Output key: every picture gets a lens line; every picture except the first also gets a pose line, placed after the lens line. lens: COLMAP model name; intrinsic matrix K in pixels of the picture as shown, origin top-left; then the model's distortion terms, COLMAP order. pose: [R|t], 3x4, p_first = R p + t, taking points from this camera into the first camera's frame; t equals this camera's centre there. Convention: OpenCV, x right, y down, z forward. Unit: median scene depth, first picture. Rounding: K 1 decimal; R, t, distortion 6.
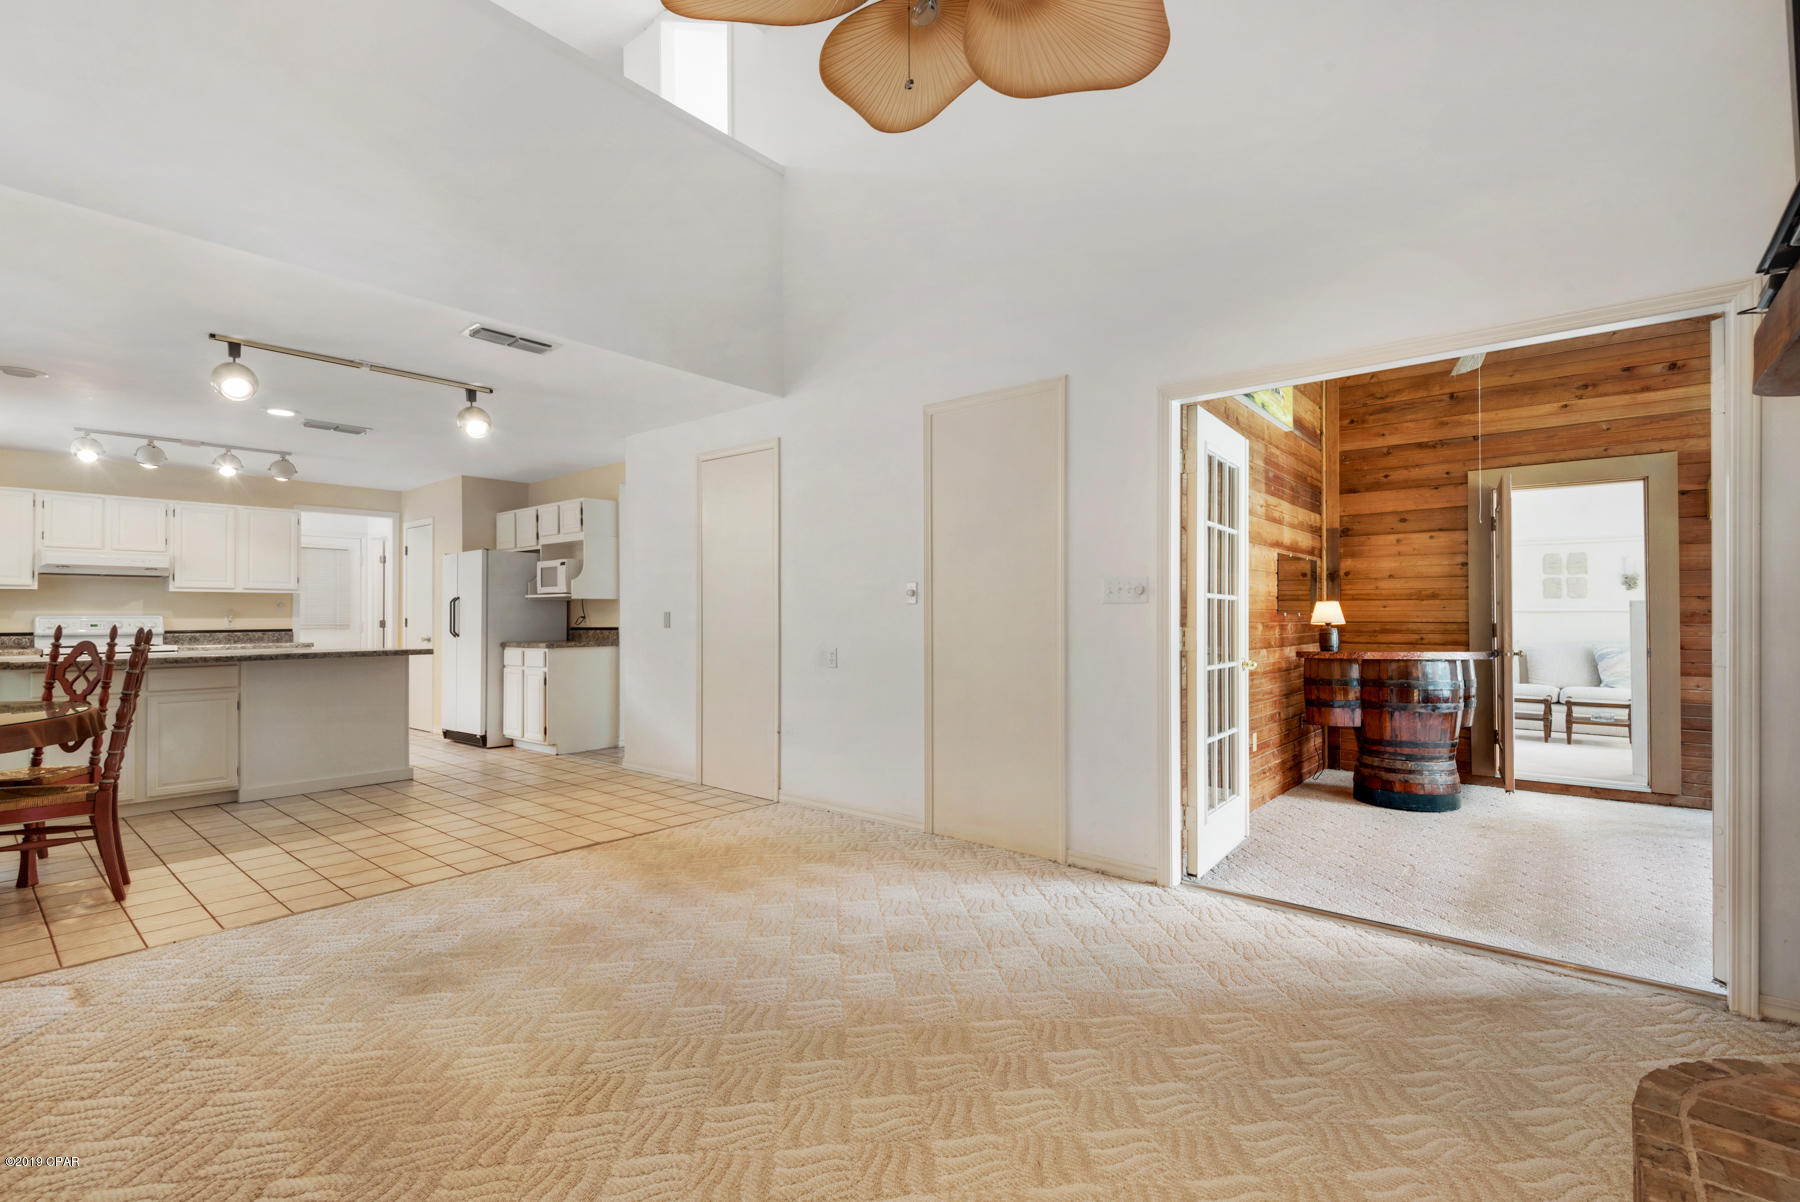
lens RADIAL K [[814.9, 0, 896.9], [0, 814.9, 611.7], [0, 0, 1]] dist [0.031372, -0.019420]
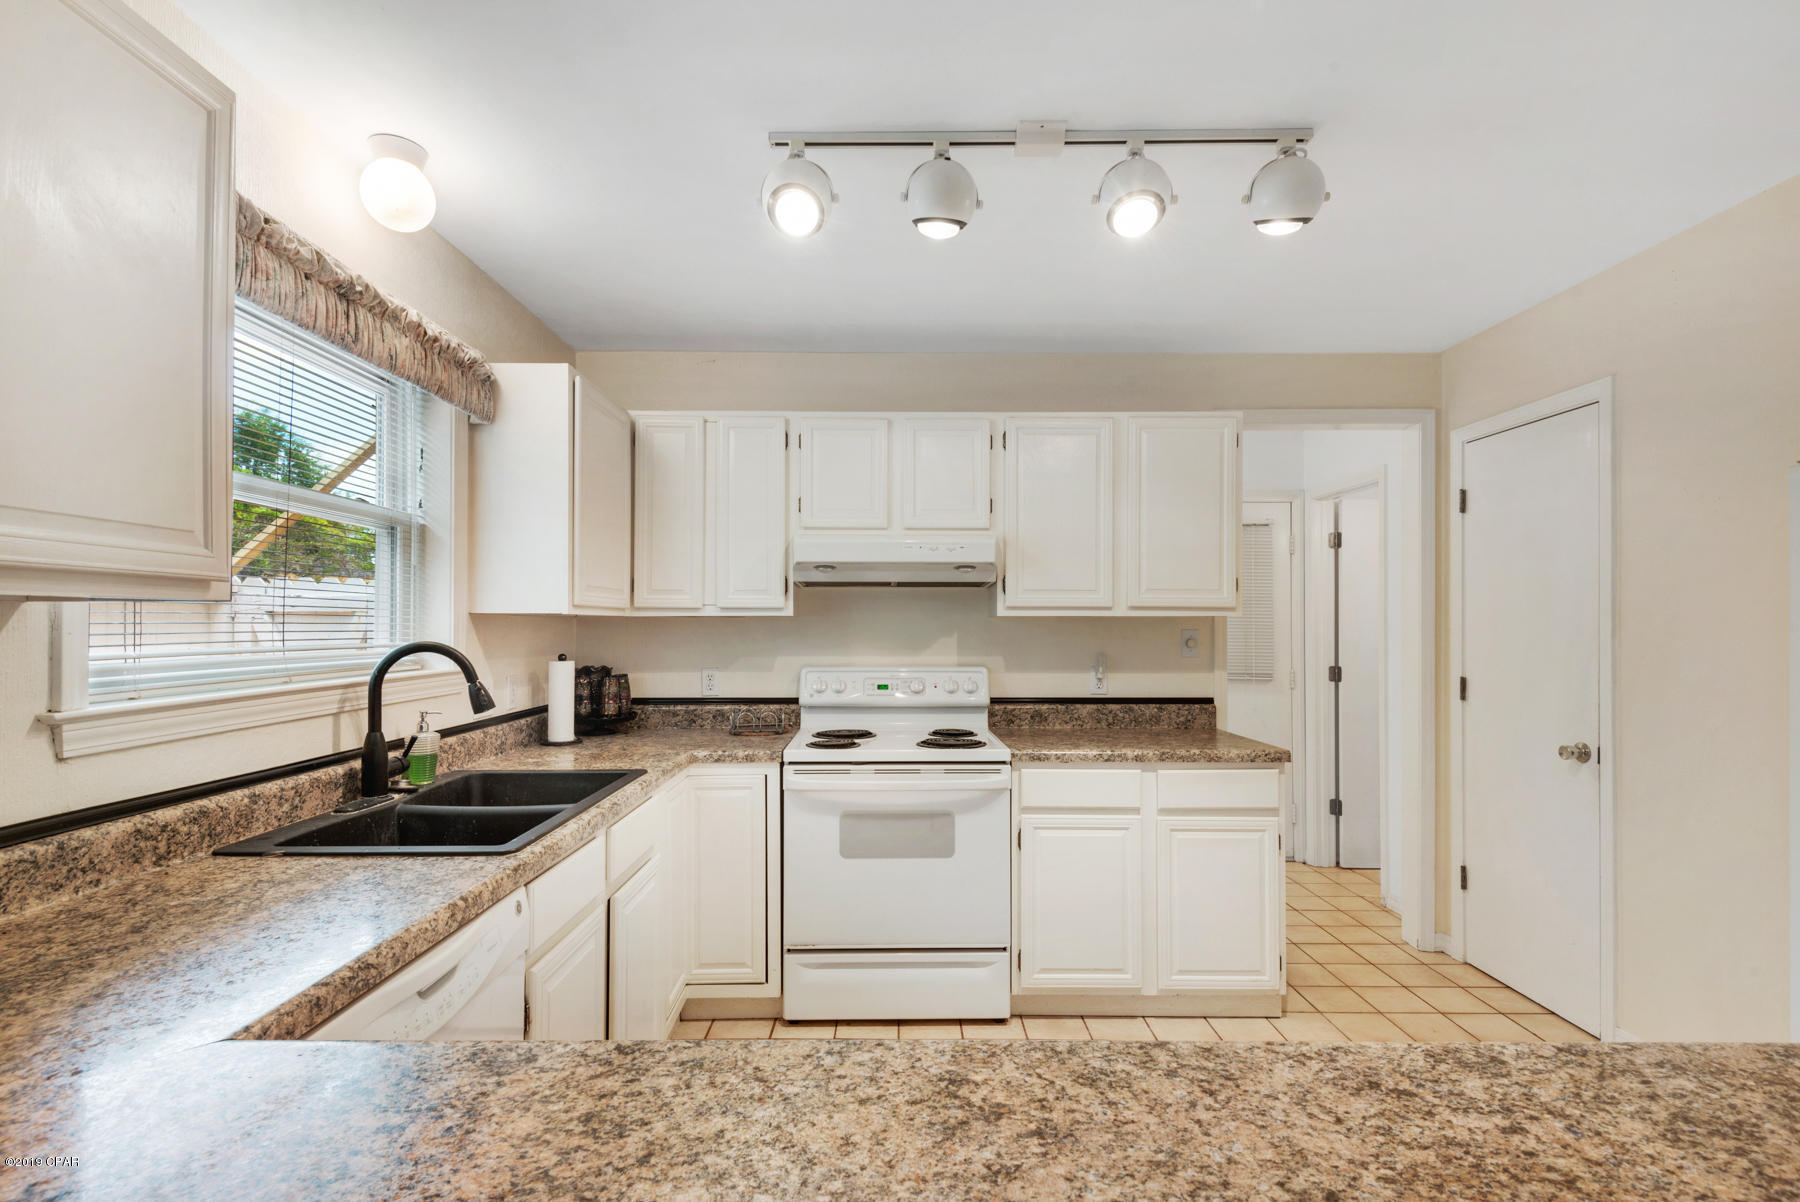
lens RADIAL K [[814.9, 0, 896.9], [0, 814.9, 611.7], [0, 0, 1]] dist [0.031372, -0.019420]
pose [[0.646749, -0.004789, -0.762688, -0.629366], [0.000013, 0.999980, -0.006268, -0.026671], [0.762703, 0.004044, 0.646736, 0.730646]]
